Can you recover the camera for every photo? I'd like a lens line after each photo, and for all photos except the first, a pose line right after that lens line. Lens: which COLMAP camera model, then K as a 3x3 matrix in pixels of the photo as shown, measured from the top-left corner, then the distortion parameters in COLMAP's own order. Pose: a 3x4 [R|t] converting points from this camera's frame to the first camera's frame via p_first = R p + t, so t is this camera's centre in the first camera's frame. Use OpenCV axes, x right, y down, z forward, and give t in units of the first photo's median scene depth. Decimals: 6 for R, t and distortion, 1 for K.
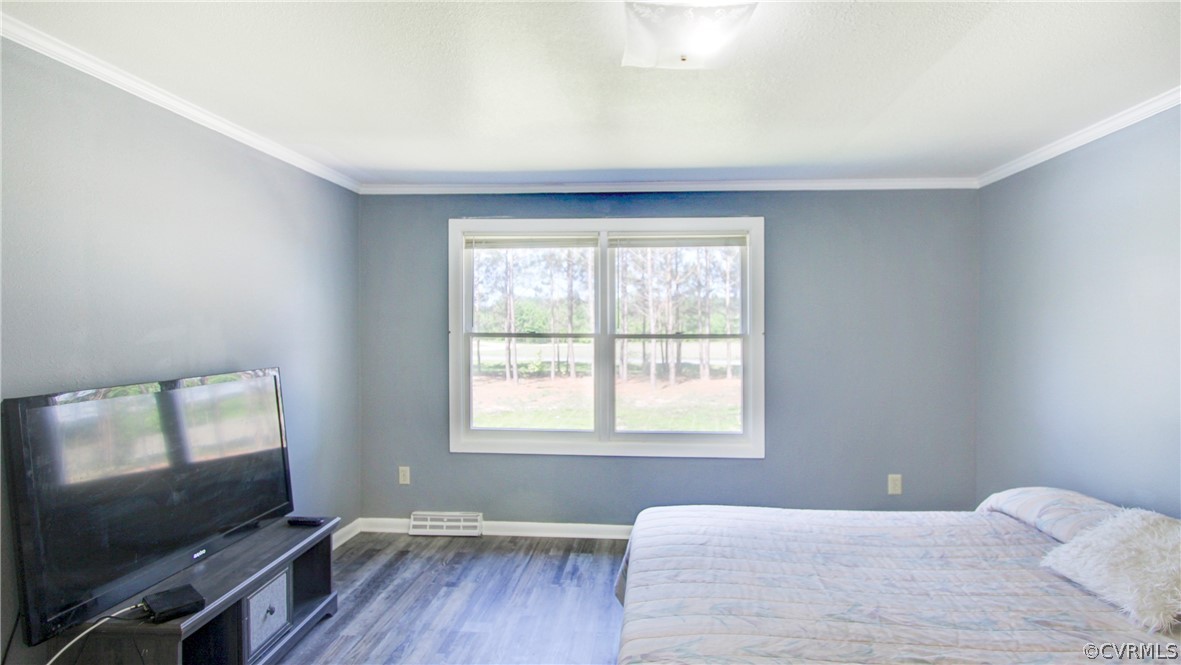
lens RADIAL K [[553.6, 0, 622.5], [0, 553.6, 333.8], [0, 0, 1]] dist [-0.015548, -0.000375]
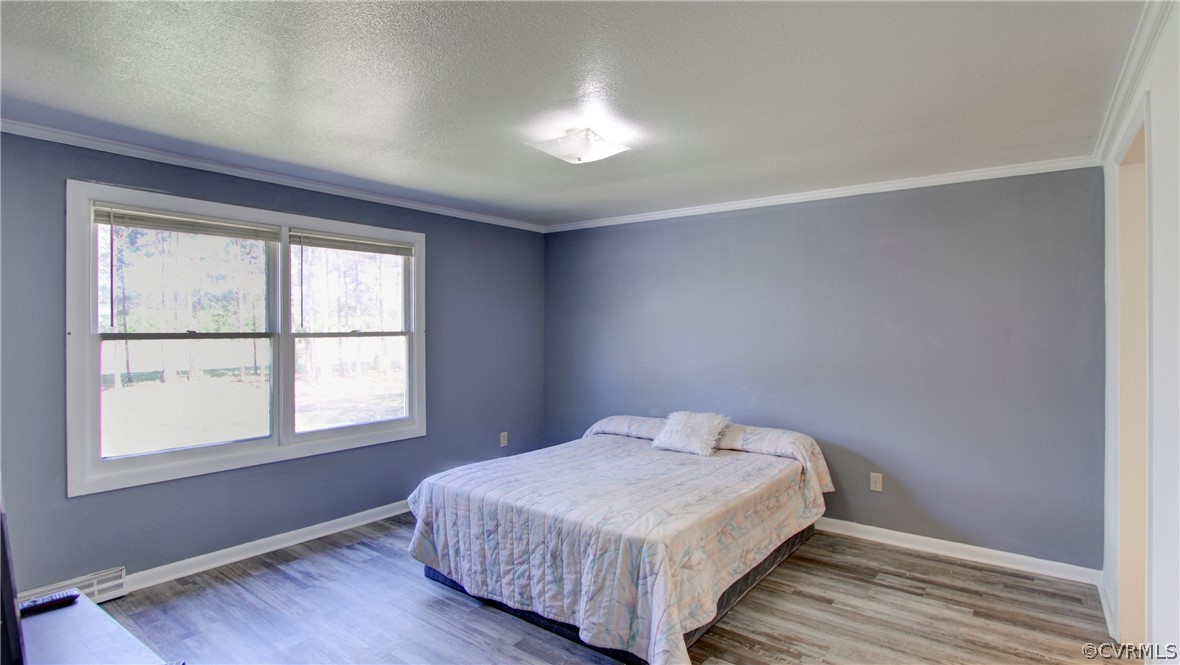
lens RADIAL K [[593.3, 0, 565.2], [0, 593.3, 328.0], [0, 0, 1]] dist [-0.003255, 0.000004]
pose [[0.580224, -0.005921, 0.814436, -0.614149], [0.009435, 0.999955, 0.000547, -0.004919], [-0.814402, 0.007367, 0.580254, 0.008907]]
